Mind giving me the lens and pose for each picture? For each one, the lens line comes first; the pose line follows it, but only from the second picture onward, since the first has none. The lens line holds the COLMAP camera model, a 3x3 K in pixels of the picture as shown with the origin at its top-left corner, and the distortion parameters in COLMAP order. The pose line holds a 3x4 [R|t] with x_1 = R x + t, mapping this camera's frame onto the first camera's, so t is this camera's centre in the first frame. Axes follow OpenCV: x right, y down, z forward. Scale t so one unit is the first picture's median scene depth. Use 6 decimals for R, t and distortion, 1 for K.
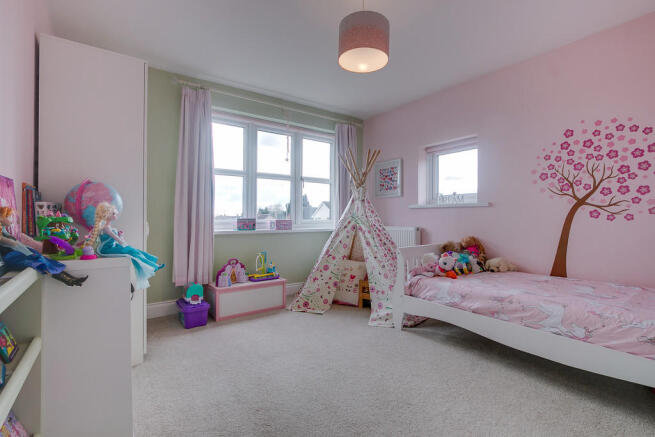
lens RADIAL K [[310.8, 0, 328.6], [0, 310.8, 220.9], [0, 0, 1]] dist [-0.015149, 0.000270]
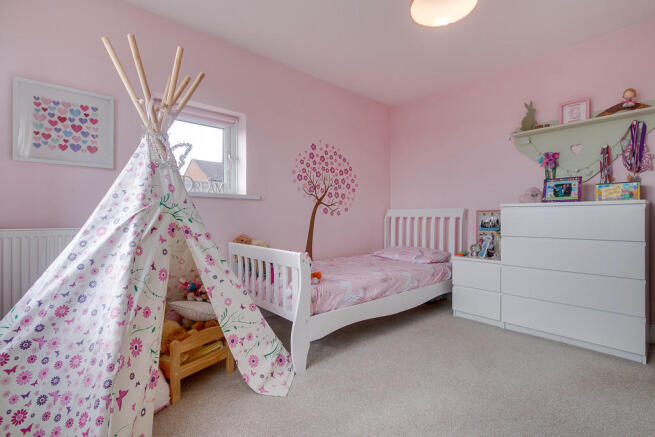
lens RADIAL K [[310.8, 0, 329.0], [0, 310.8, 215.7], [0, 0, 1]] dist [-0.015149, 0.000270]
pose [[-0.106369, 0.007020, 0.994302, -0.510173], [0.007406, 0.999953, -0.006268, 0.008461], [-0.994299, 0.006697, -0.106416, 1.097258]]
